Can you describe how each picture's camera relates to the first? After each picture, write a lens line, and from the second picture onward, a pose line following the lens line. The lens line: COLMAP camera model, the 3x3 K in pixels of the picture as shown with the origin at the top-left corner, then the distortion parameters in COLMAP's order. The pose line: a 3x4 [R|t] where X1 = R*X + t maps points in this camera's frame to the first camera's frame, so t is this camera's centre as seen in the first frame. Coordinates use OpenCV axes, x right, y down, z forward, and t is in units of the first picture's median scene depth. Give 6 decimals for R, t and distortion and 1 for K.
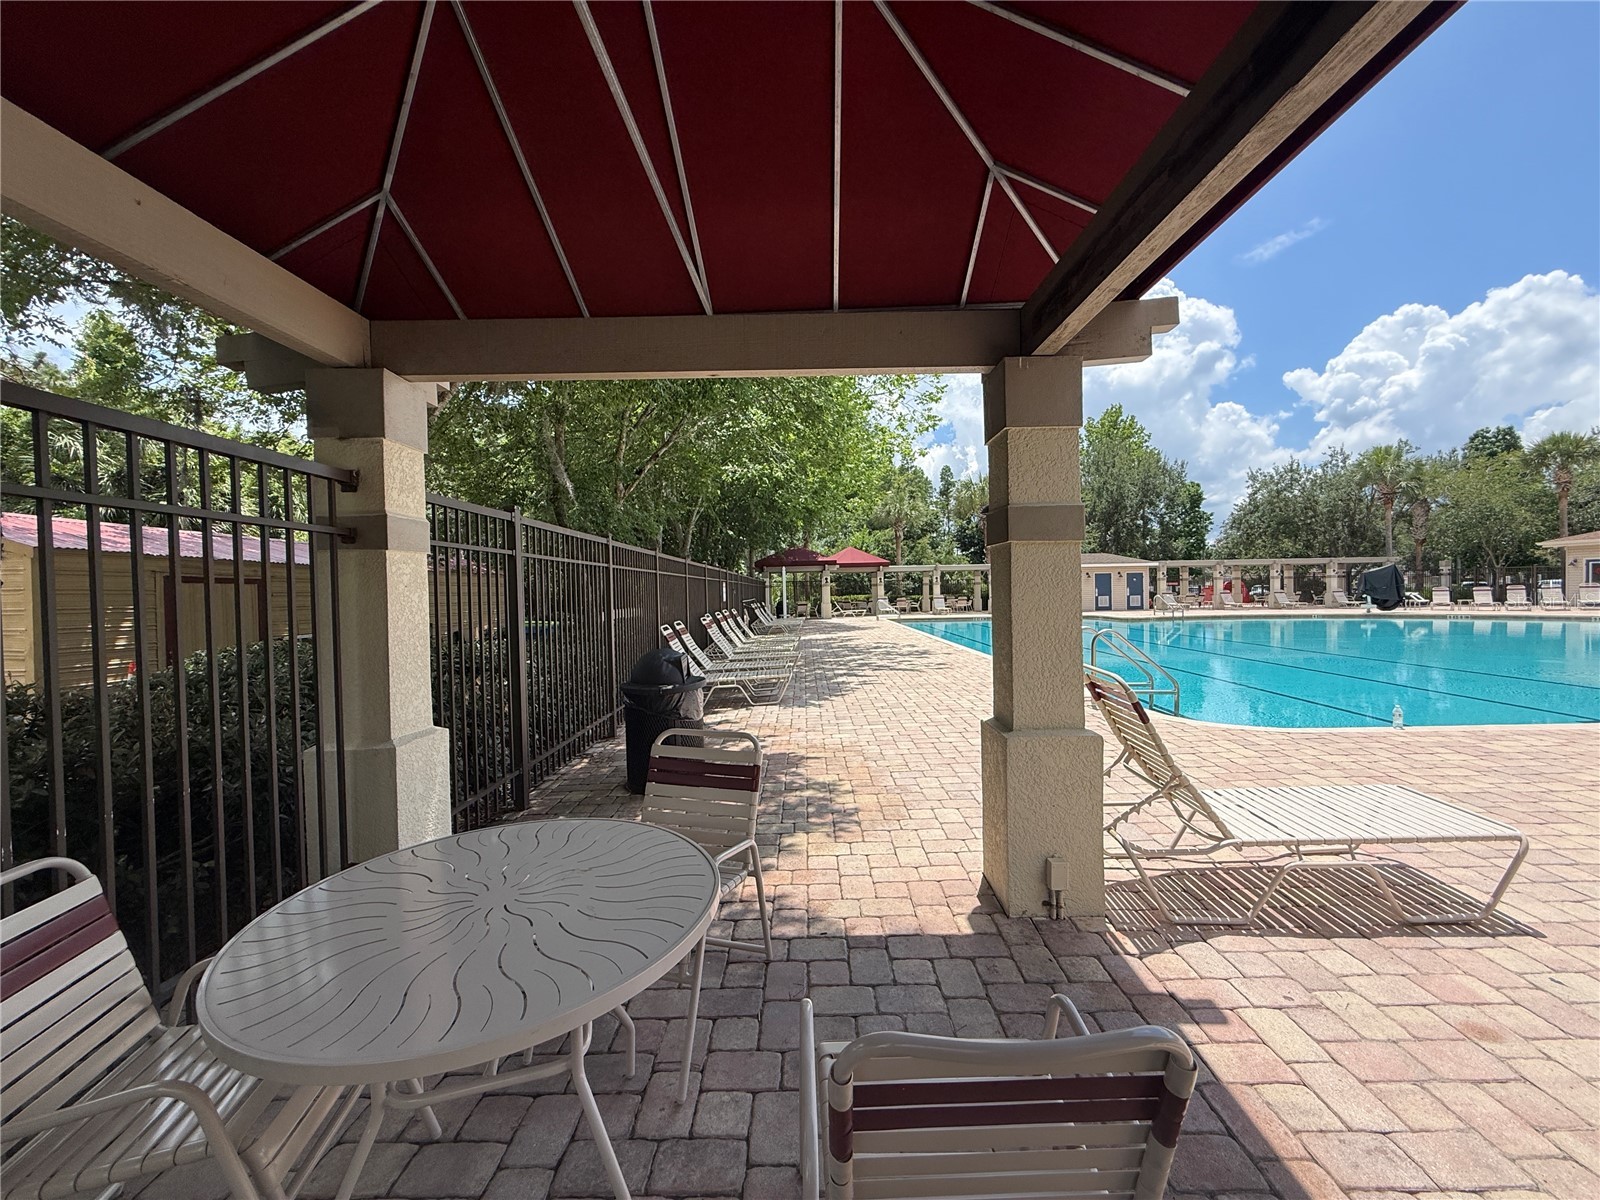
lens RADIAL K [[531.4, 0, 759.5], [0, 531.4, 600.3], [0, 0, 1]] dist [0.000094, -0.000068]
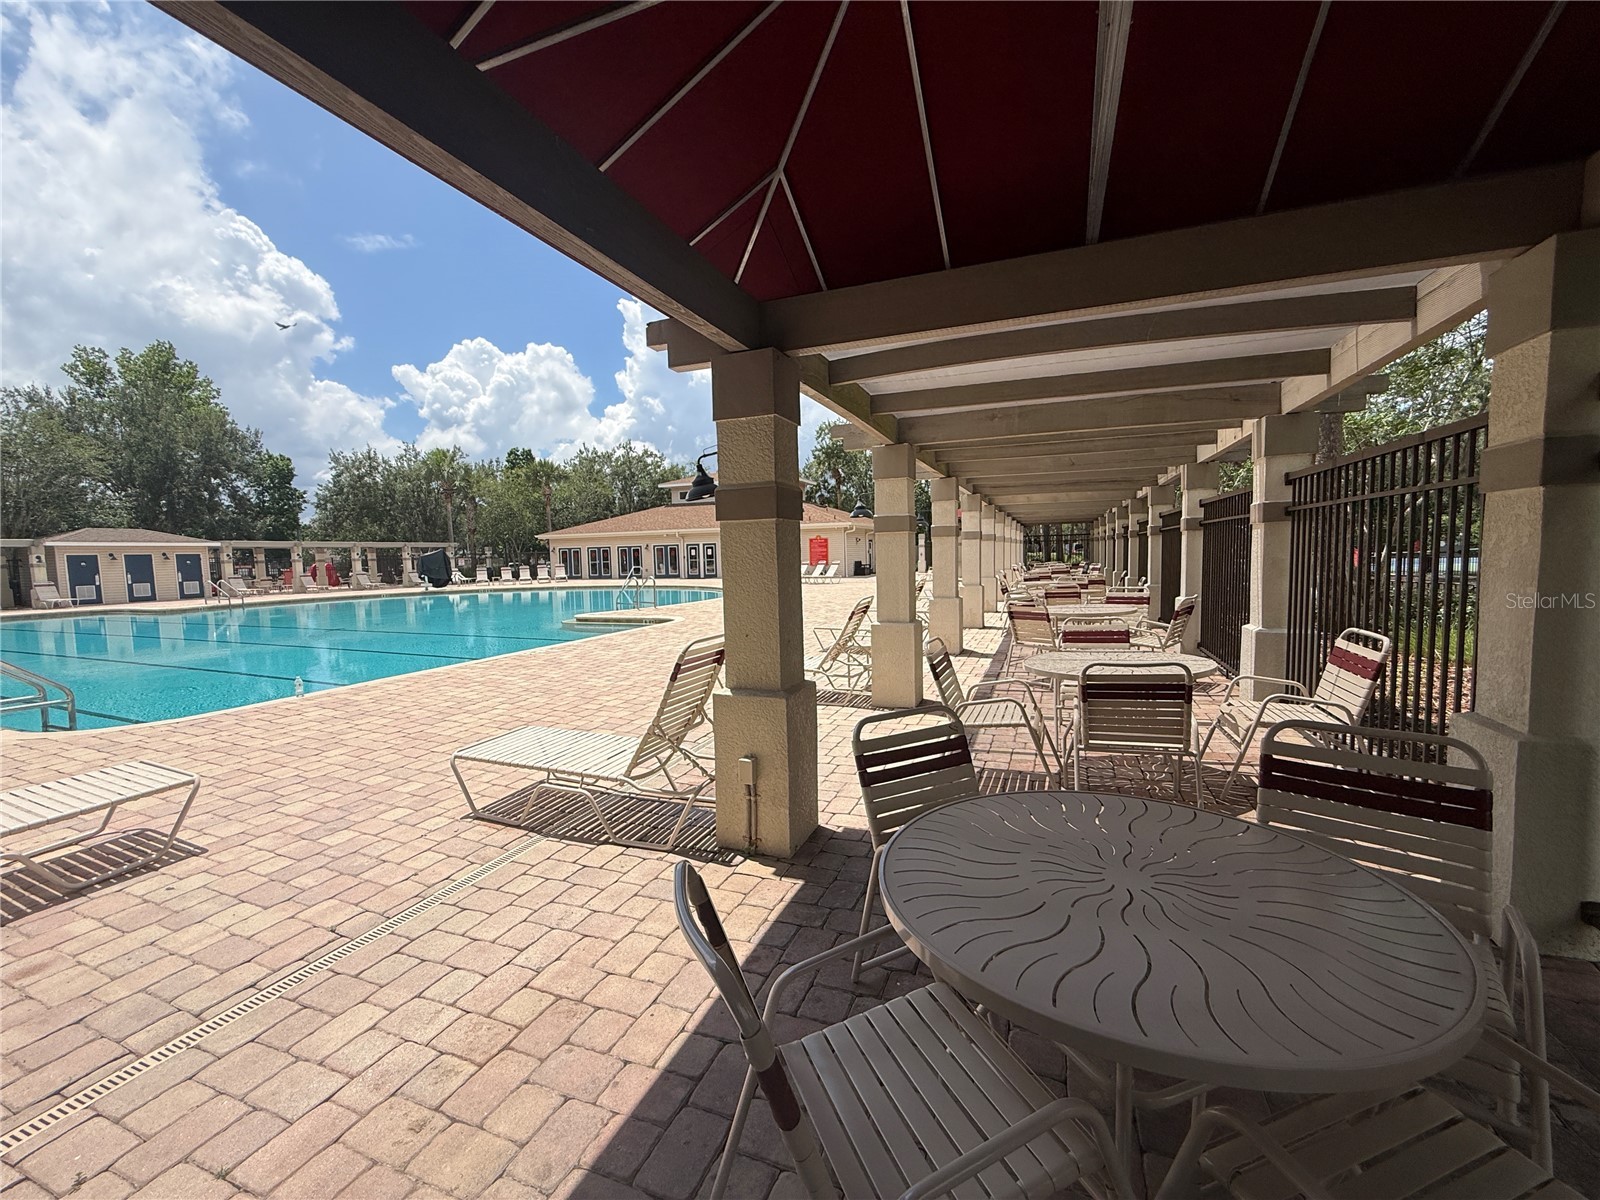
lens RADIAL K [[620.9, 0, 773.9], [0, 620.9, 594.9], [0, 0, 1]] dist [0.014103, -0.004592]
pose [[0.416968, -0.051938, 0.907436, 0.196958], [0.029712, 0.998611, 0.043503, -0.003463], [-0.908435, 0.008823, 0.417932, -0.245699]]
